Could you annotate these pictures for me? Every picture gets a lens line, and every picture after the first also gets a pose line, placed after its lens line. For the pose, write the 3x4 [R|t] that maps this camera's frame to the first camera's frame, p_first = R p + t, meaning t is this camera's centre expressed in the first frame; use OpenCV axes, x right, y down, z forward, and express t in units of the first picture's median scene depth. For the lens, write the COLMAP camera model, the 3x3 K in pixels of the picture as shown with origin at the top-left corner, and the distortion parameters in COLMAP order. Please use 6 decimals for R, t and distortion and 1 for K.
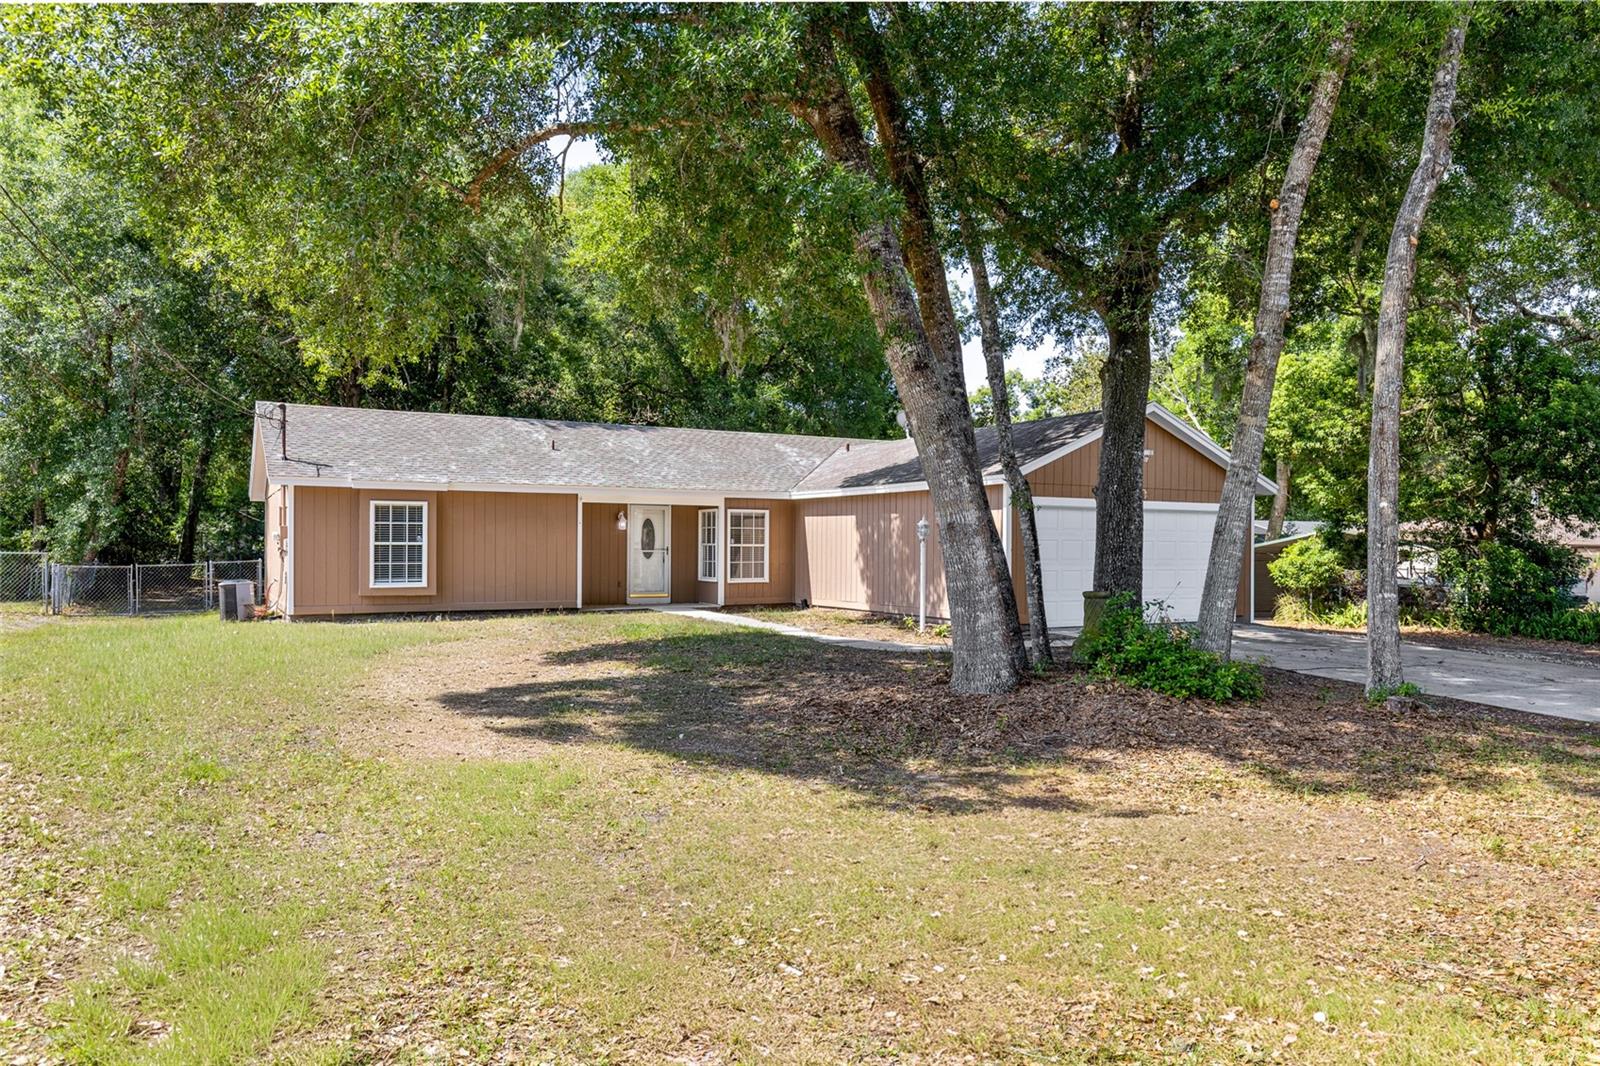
lens RADIAL K [[1051.9, 0, 798.8], [0, 1051.9, 536.3], [0, 0, 1]] dist [-0.006241, 0.000367]
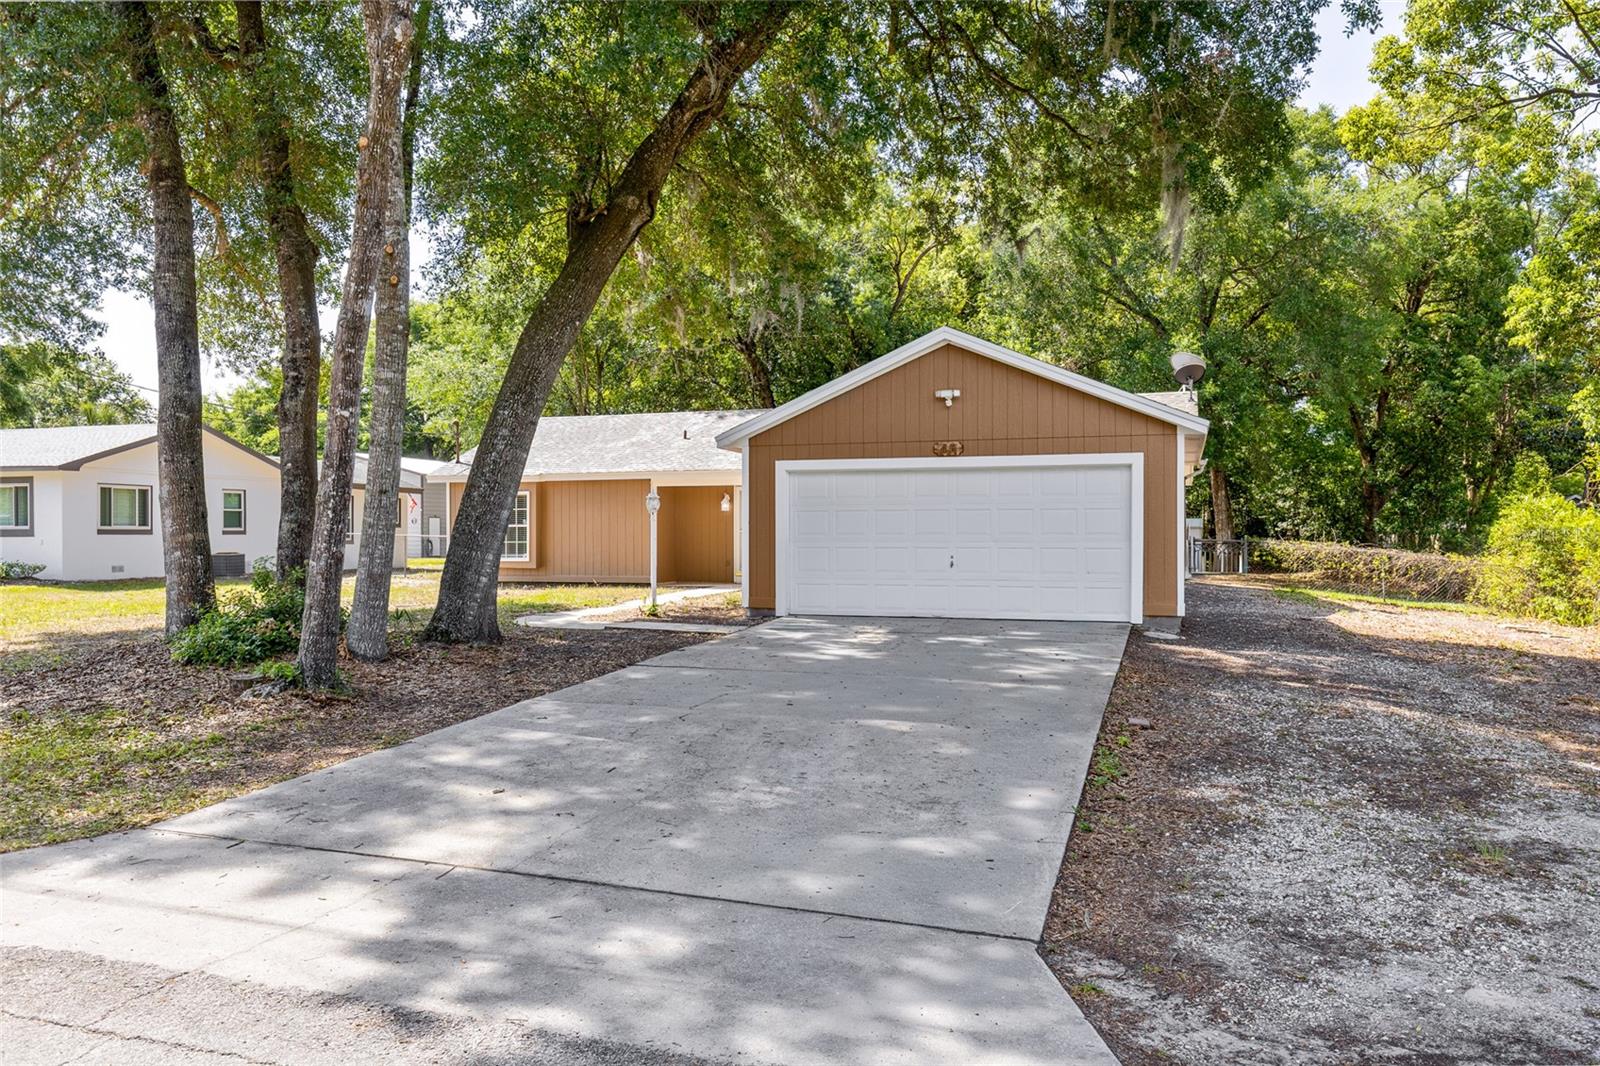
lens RADIAL K [[1105.0, 0, 798.3], [0, 1105.0, 534.5], [0, 0, 1]] dist [-0.005604, -0.001310]
pose [[0.699768, -0.007640, -0.714329, 1.007785], [0.013120, 0.999912, 0.002158, 0.023893], [0.714250, -0.010882, 0.699806, 0.427326]]
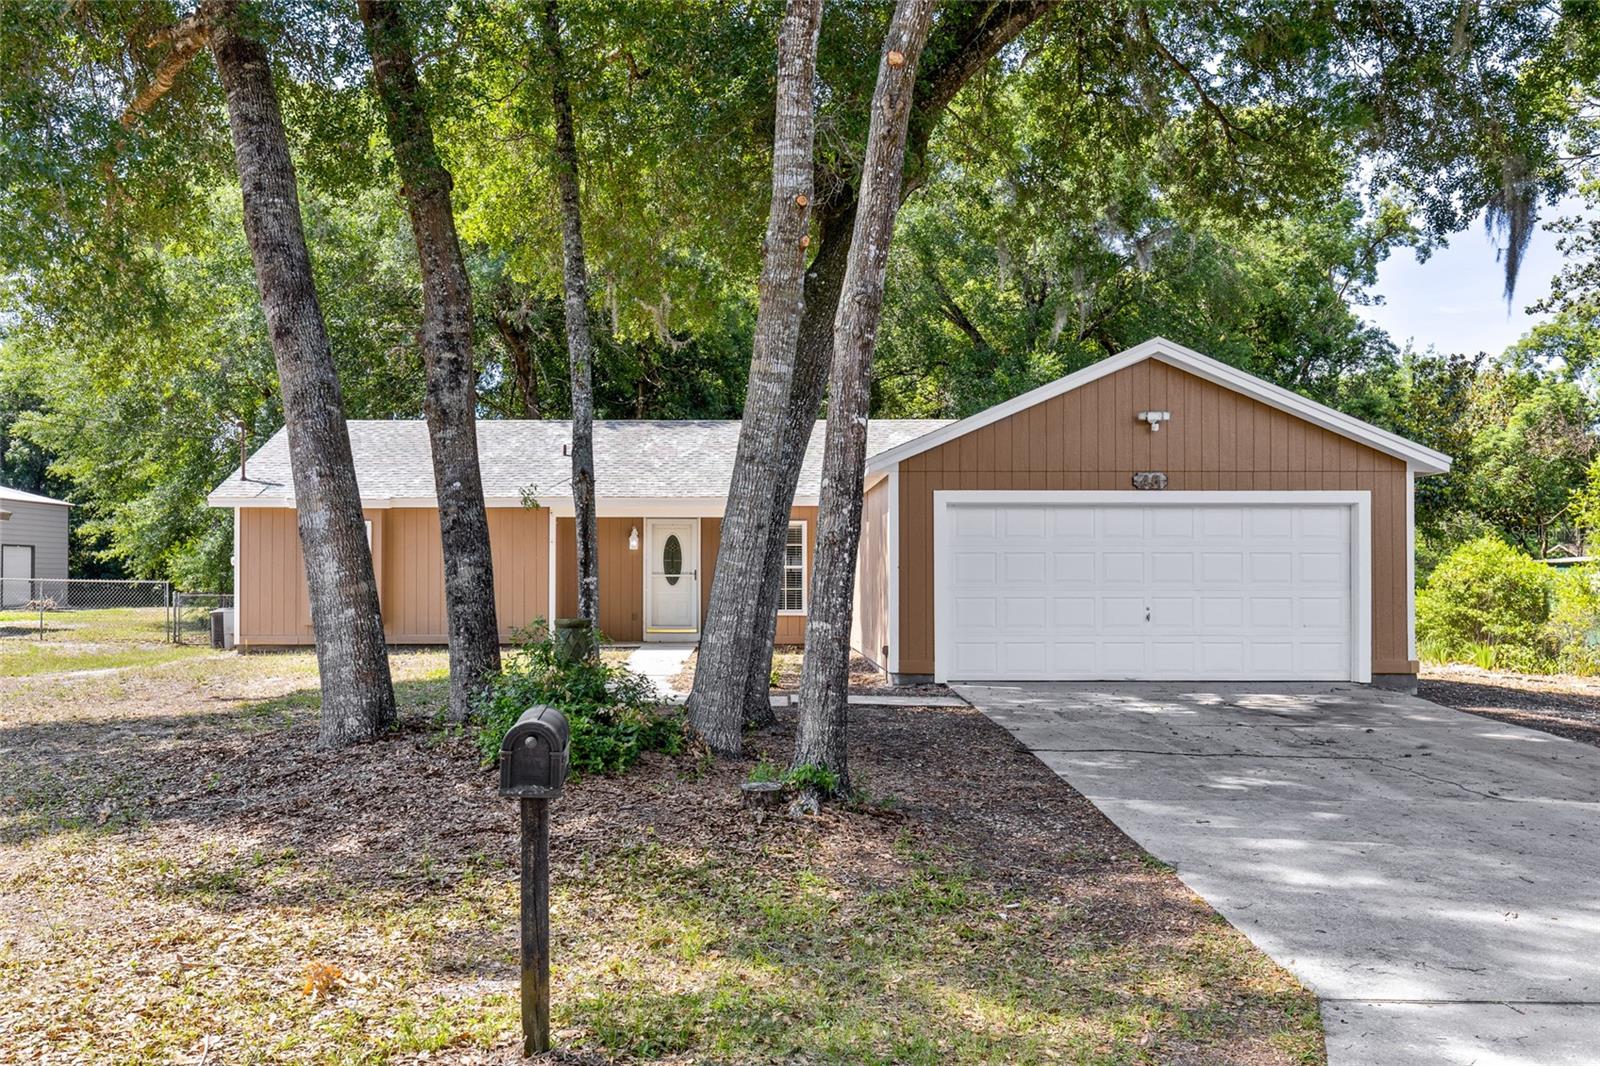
lens RADIAL K [[1361.4, 0, 792.5], [0, 1361.4, 538.2], [0, 0, 1]] dist [-0.005375, -0.002305]
pose [[0.886127, -0.019824, -0.463019, 0.641144], [0.010628, 0.999691, -0.022460, 0.014981], [0.463321, 0.014982, 0.886064, 0.182251]]
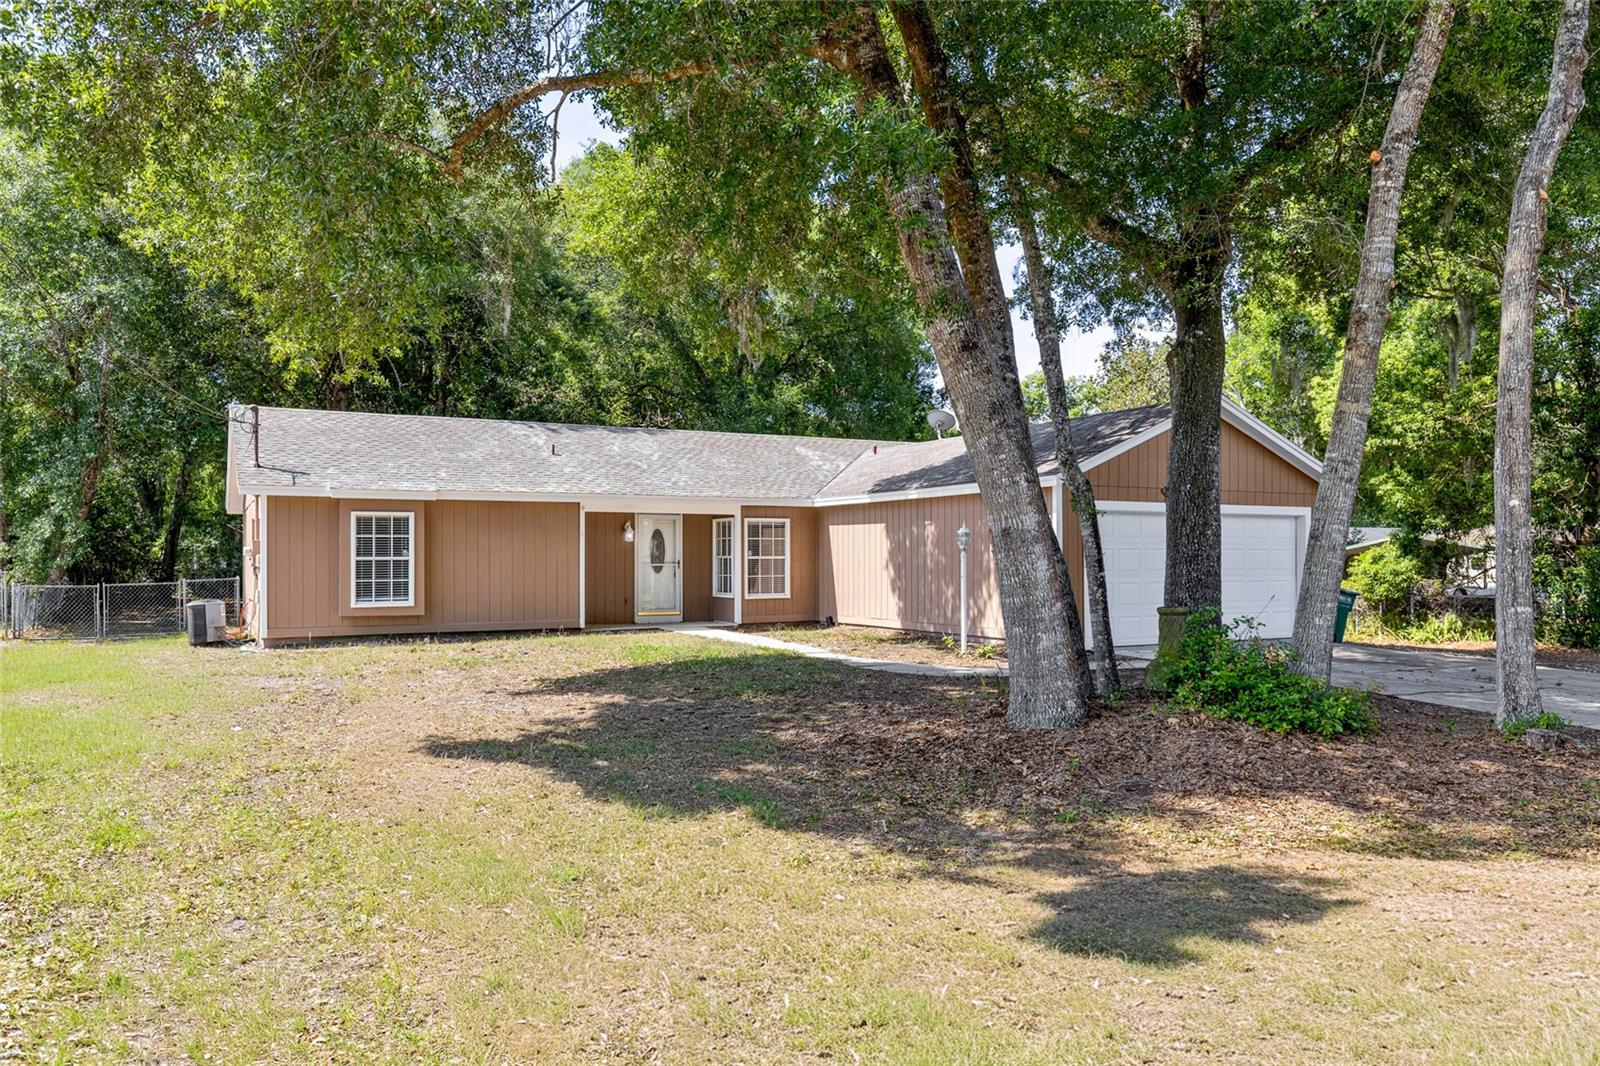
lens RADIAL K [[1105.0, 0, 801.1], [0, 1105.0, 533.2], [0, 0, 1]] dist [-0.005604, -0.001310]
pose [[0.999841, -0.008263, -0.015823, -0.005486], [0.008043, 0.999872, -0.013861, 0.001595], [0.015936, 0.013732, 0.999779, 0.067050]]
